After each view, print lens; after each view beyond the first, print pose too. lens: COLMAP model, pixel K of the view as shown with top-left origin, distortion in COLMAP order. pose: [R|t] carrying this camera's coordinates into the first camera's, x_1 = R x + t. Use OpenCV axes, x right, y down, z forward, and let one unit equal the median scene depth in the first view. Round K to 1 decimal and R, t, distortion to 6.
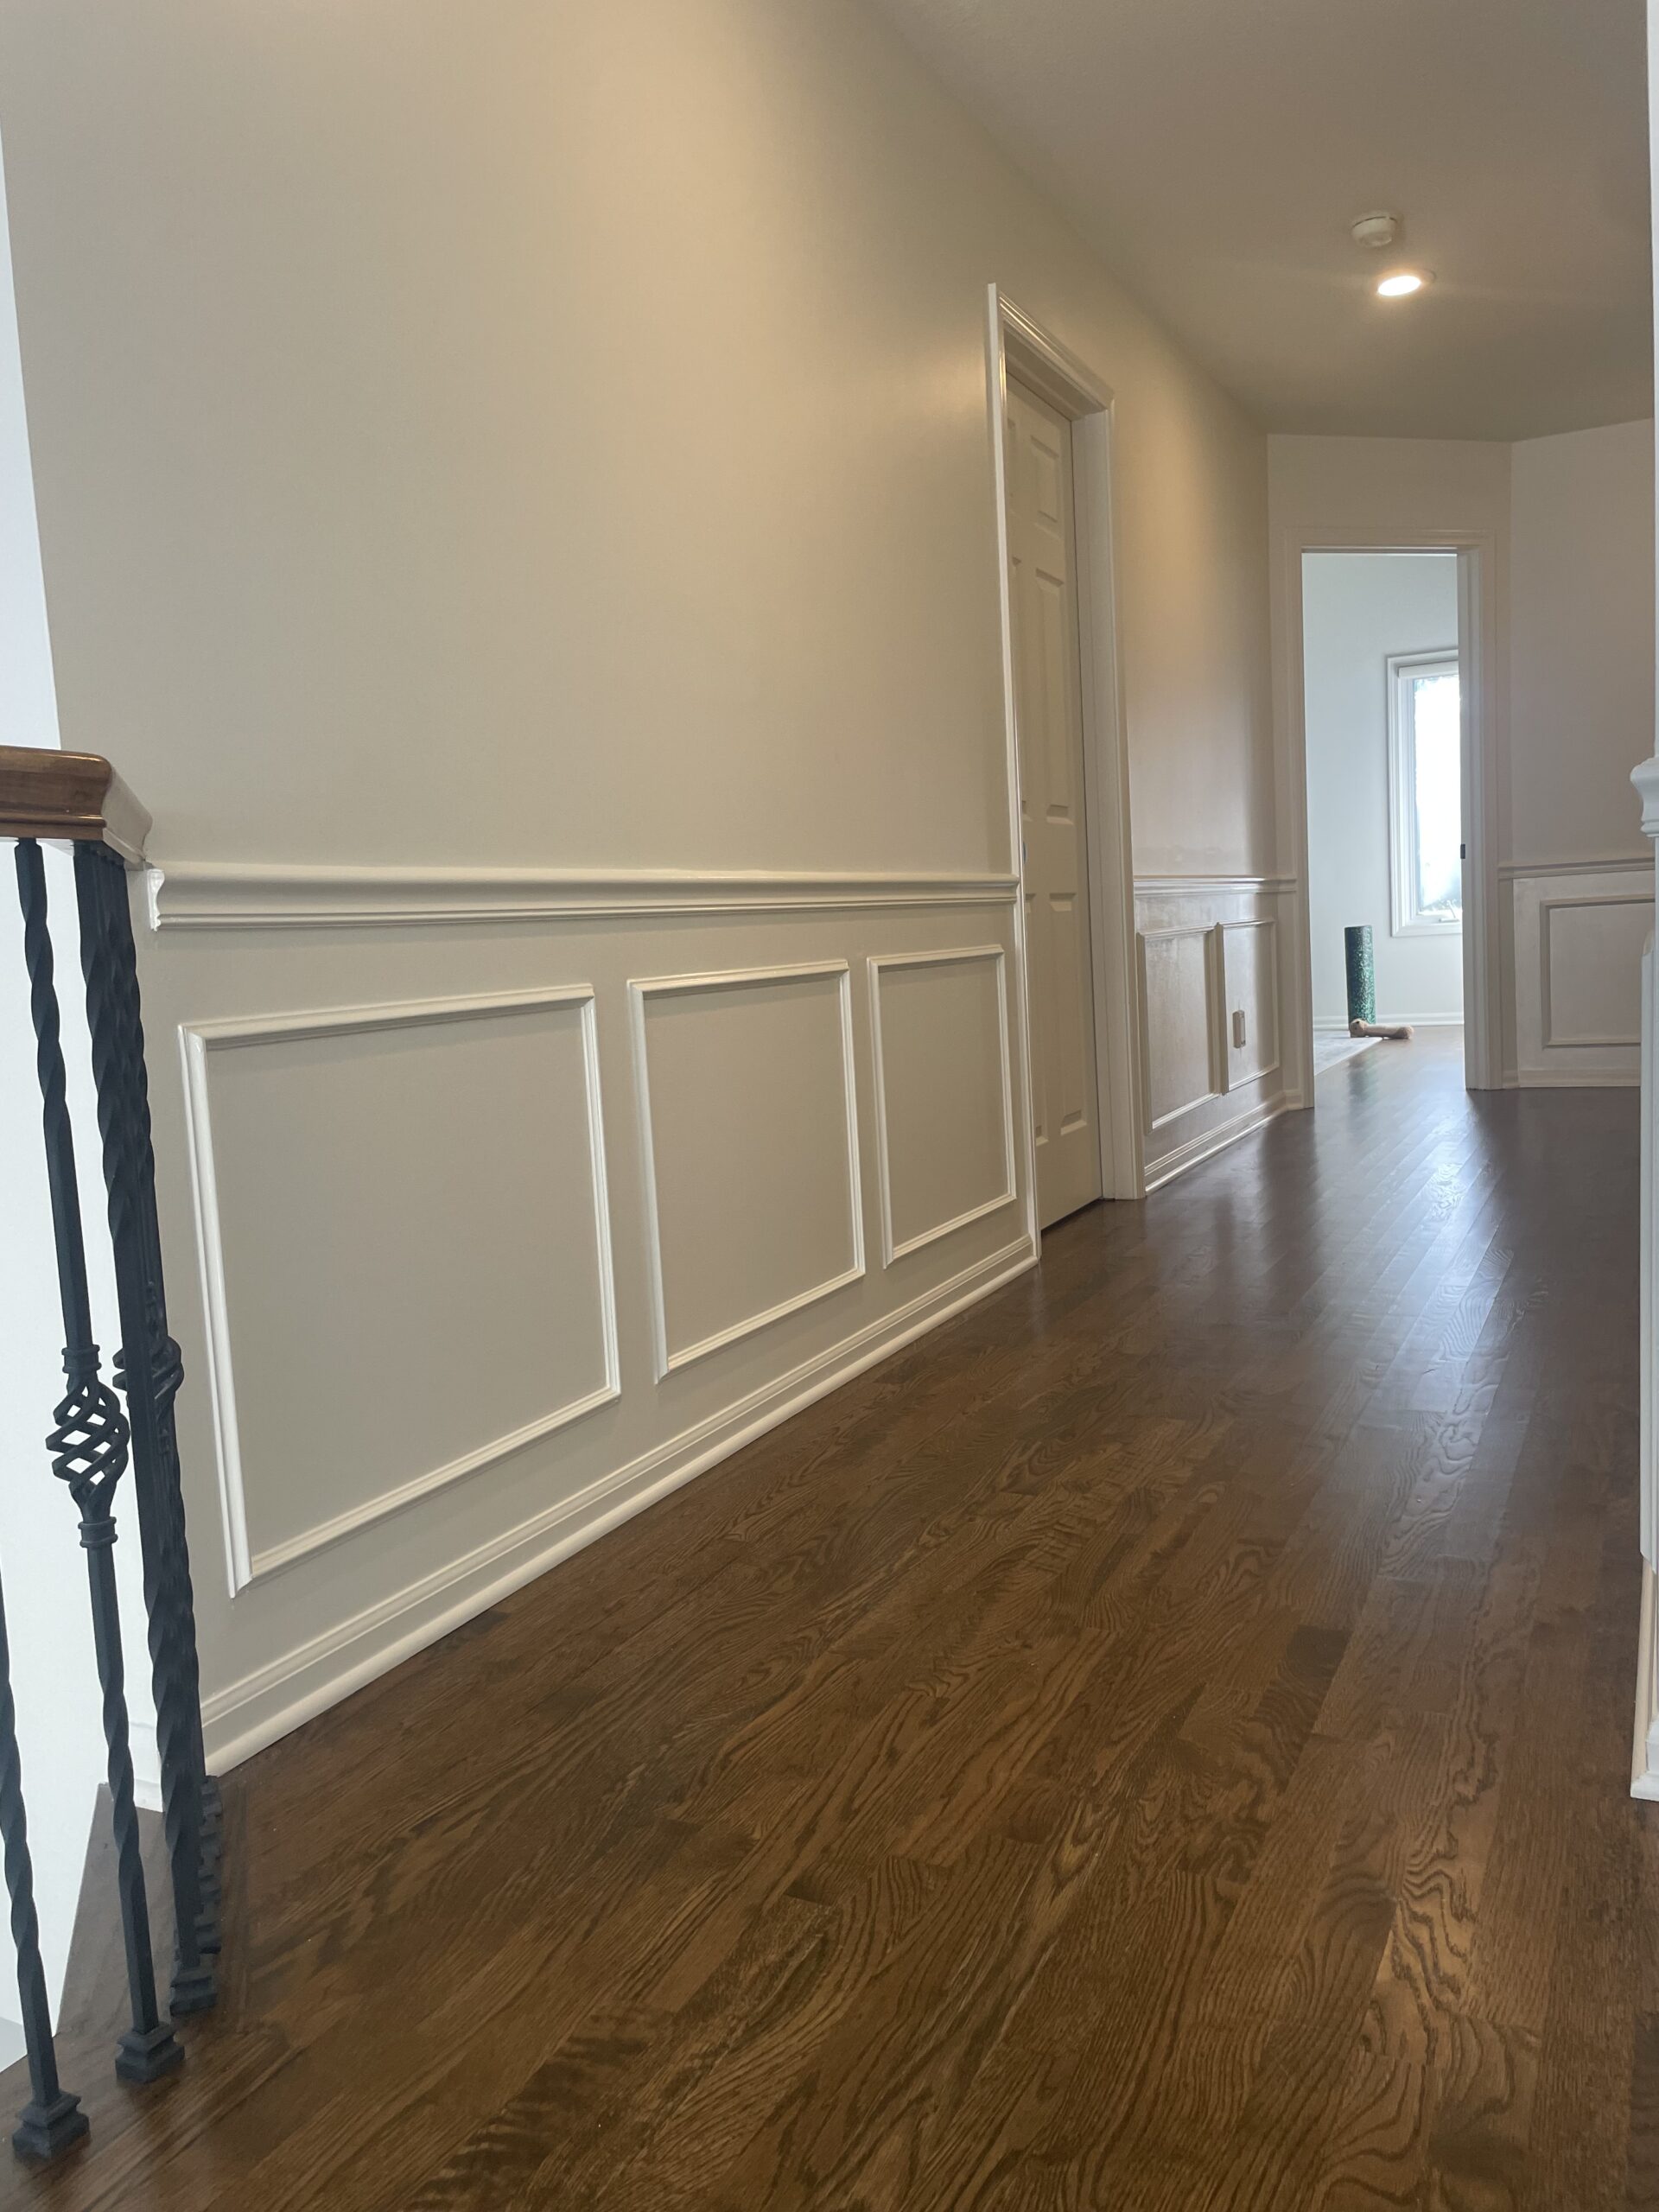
lens RADIAL K [[1669.6, 0, 813.4], [0, 1669.6, 1088.1], [0, 0, 1]] dist [0.092138, -0.121010]
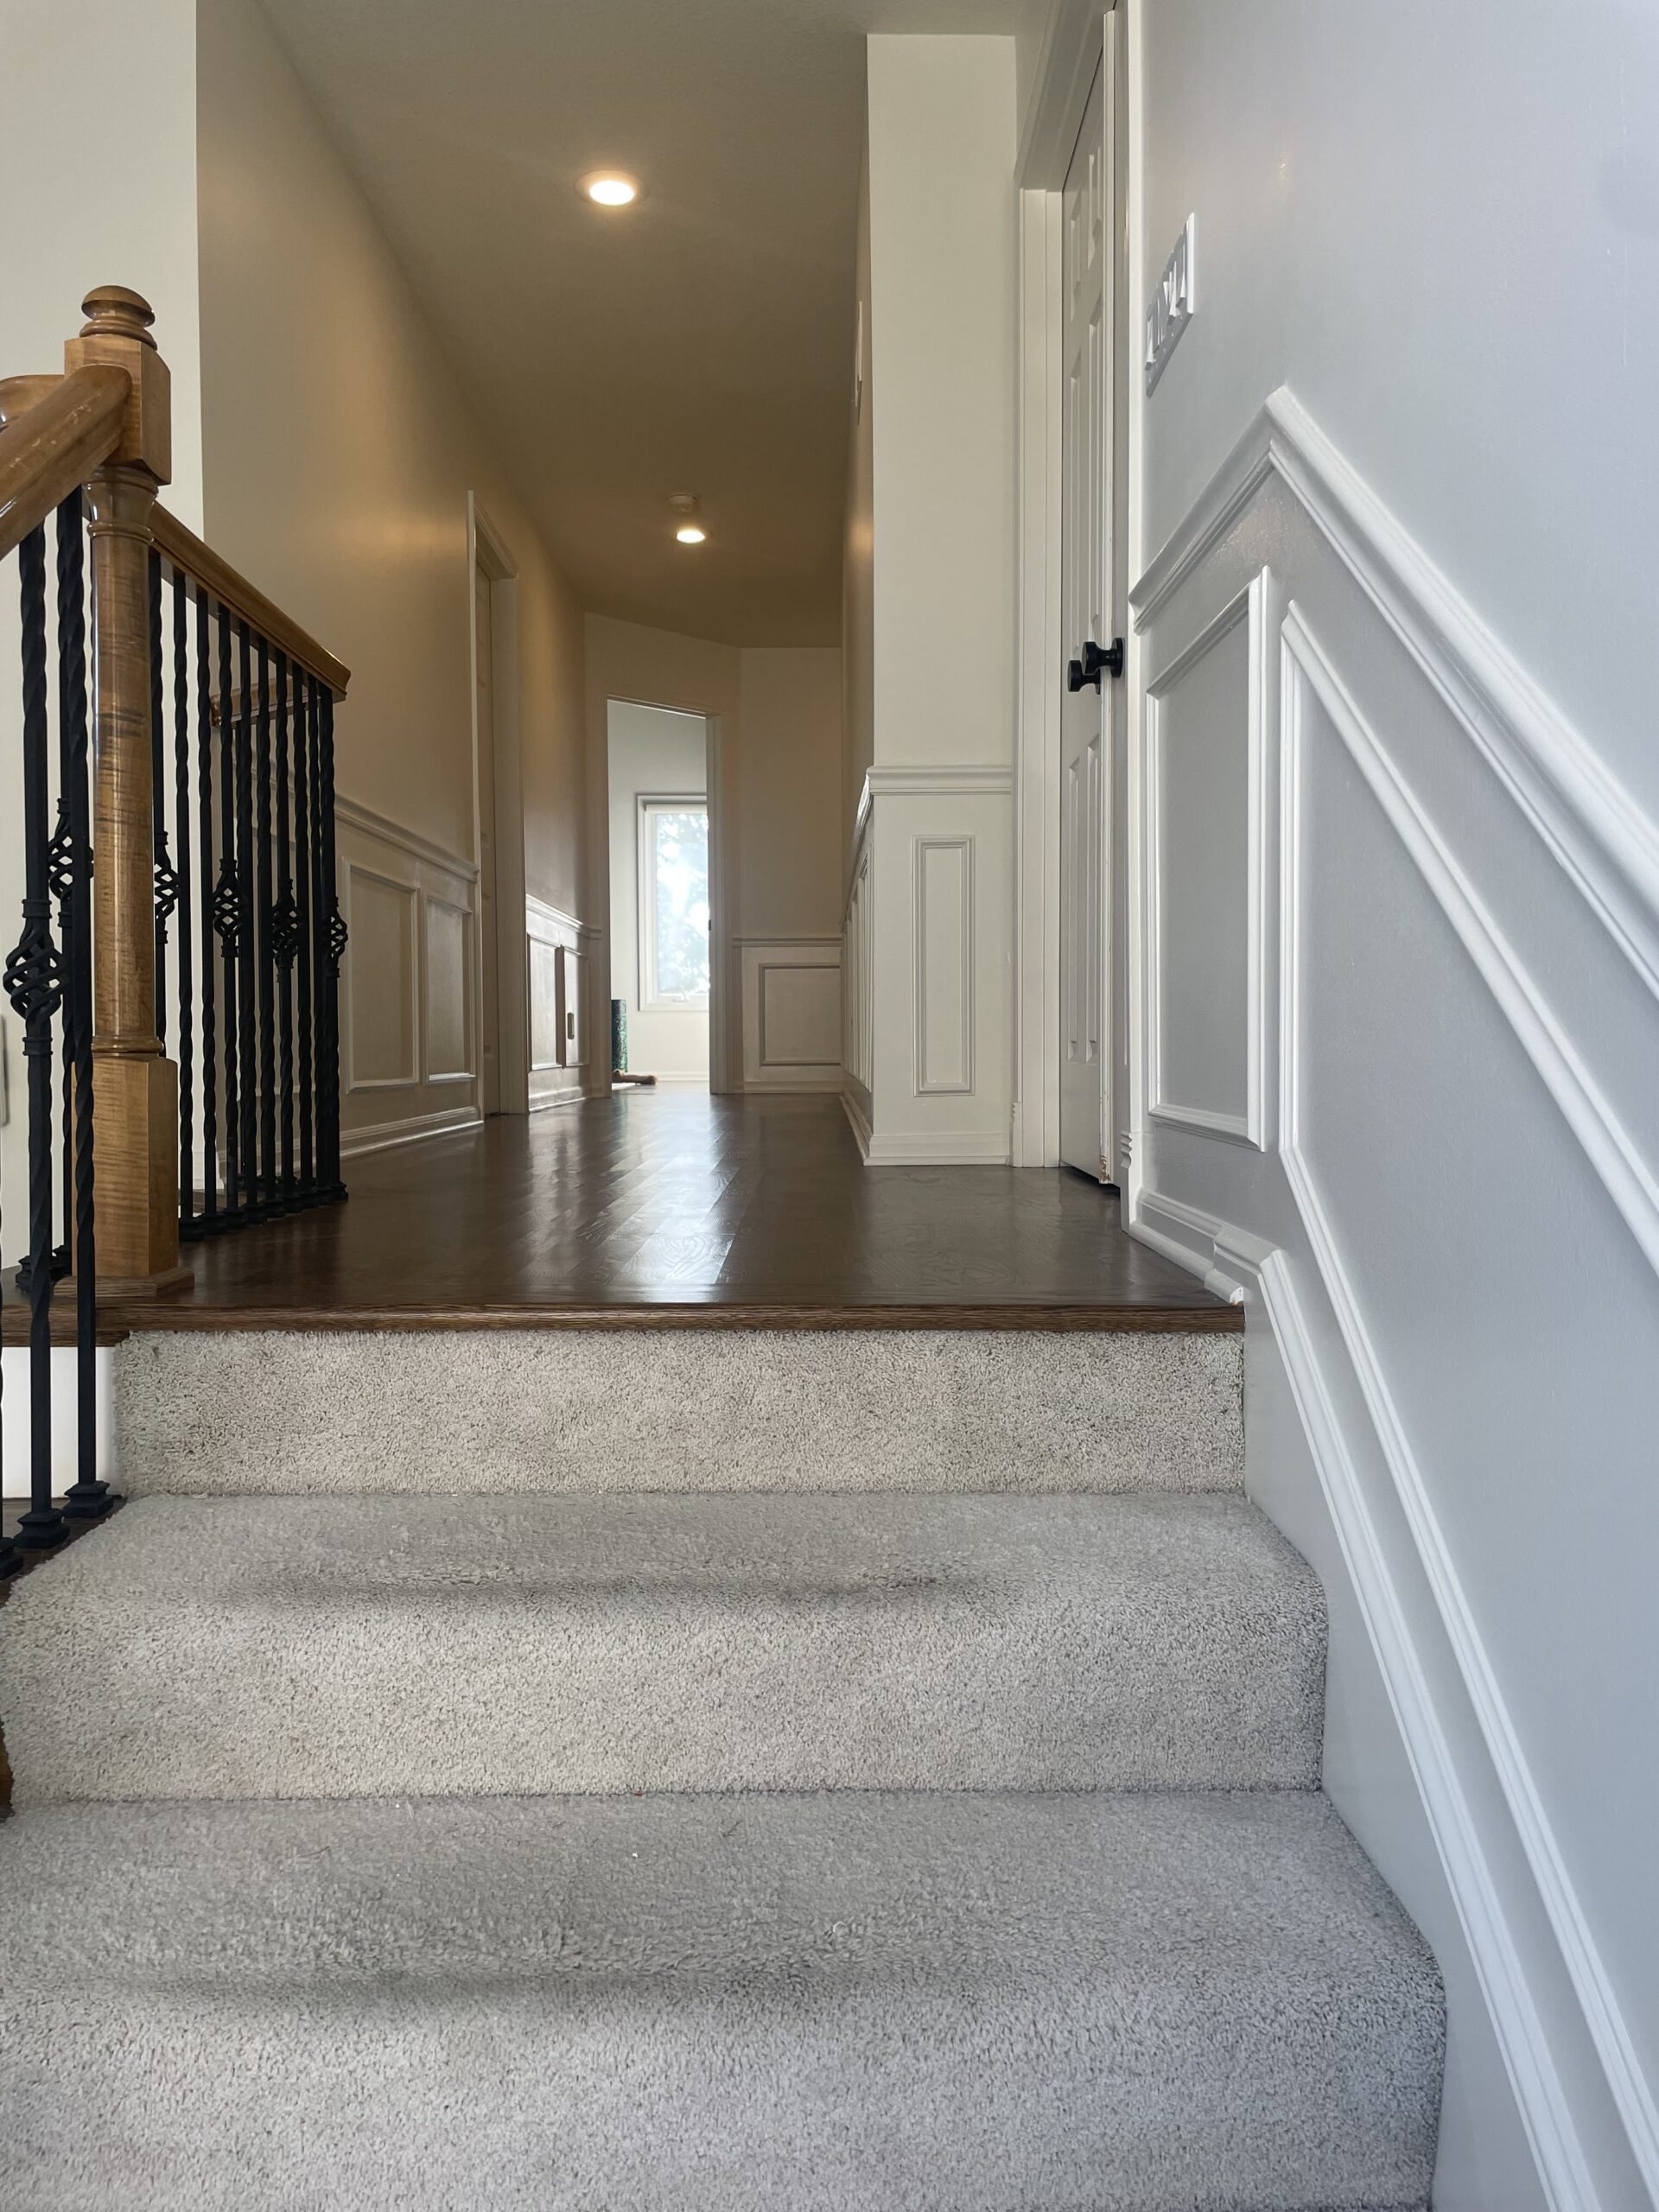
lens RADIAL K [[1669.6, 0, 845.8], [0, 1669.6, 1088.8], [0, 0, 1]] dist [0.092138, -0.121010]
pose [[0.882679, 0.041005, 0.468185, -0.175410], [-0.001200, 0.996380, -0.085004, 0.123423], [-0.469975, 0.074470, 0.879533, -0.292879]]
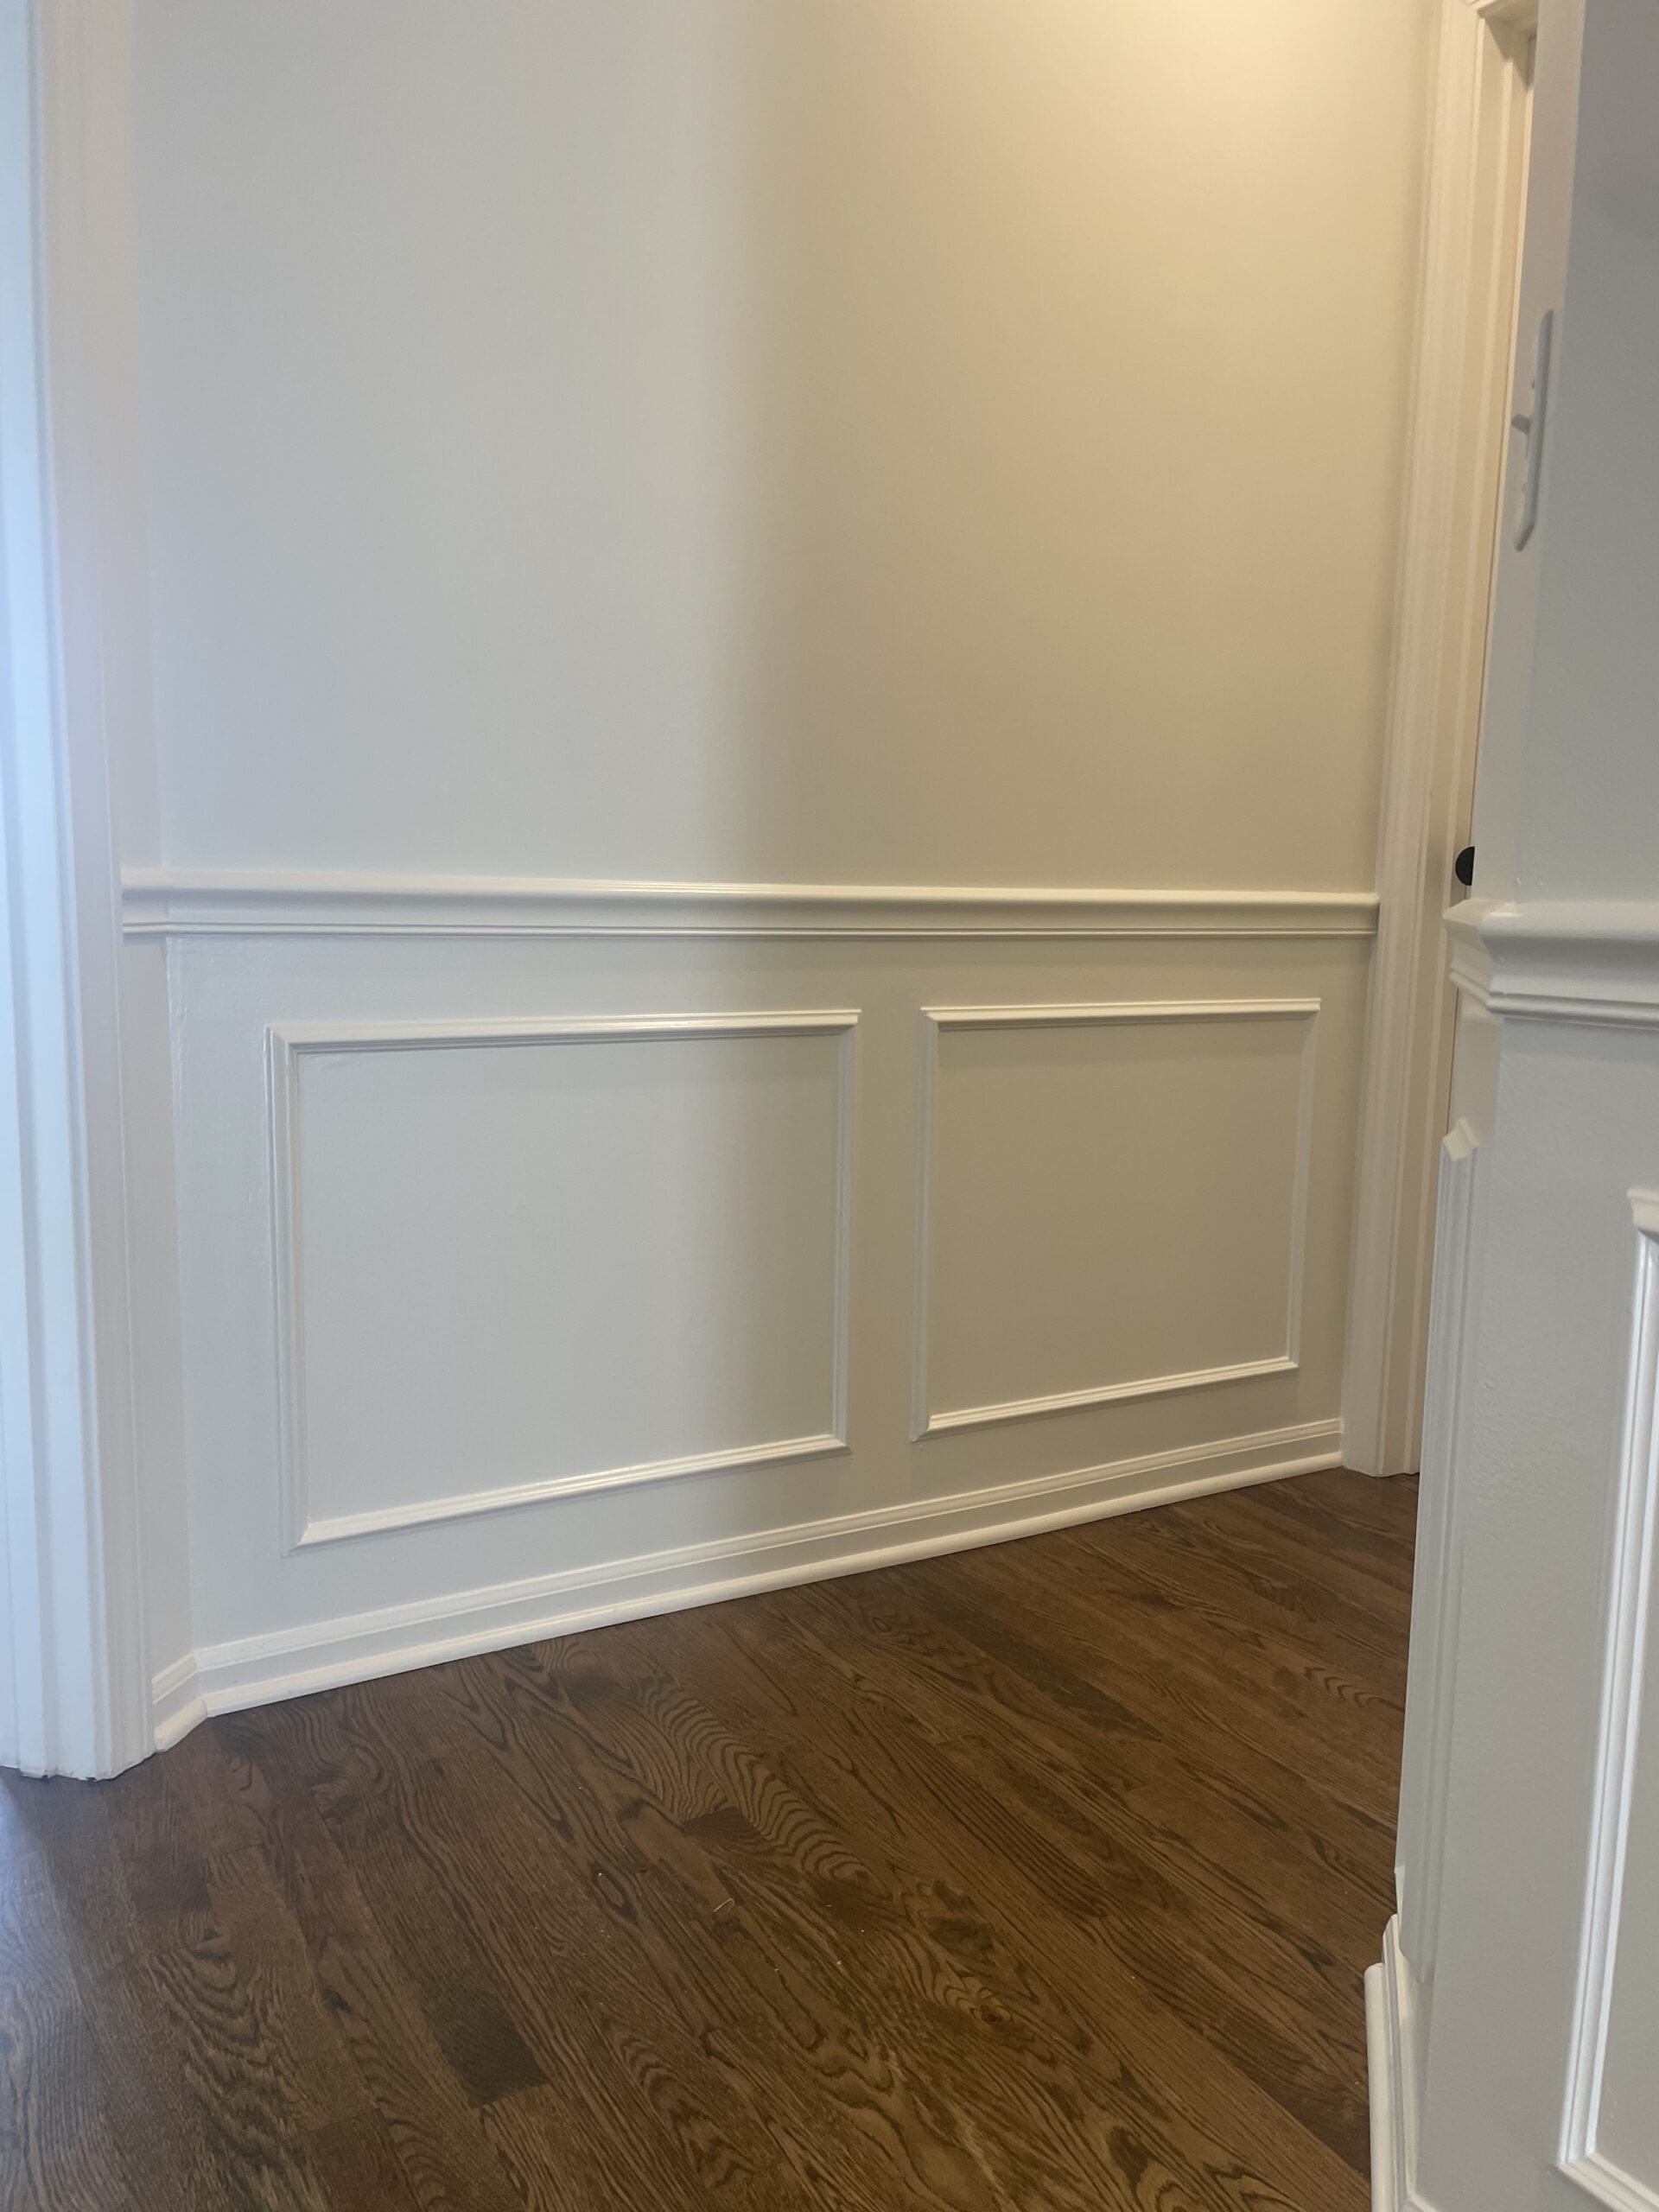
lens RADIAL K [[1669.6, 0, 828.5], [0, 1669.6, 1114.3], [0, 0, 1]] dist [0.092138, -0.121010]
pose [[0.542482, -0.045561, 0.838831, 0.269117], [0.029652, 0.998944, 0.035081, -0.109317], [-0.839544, 0.005842, 0.543261, 0.827297]]
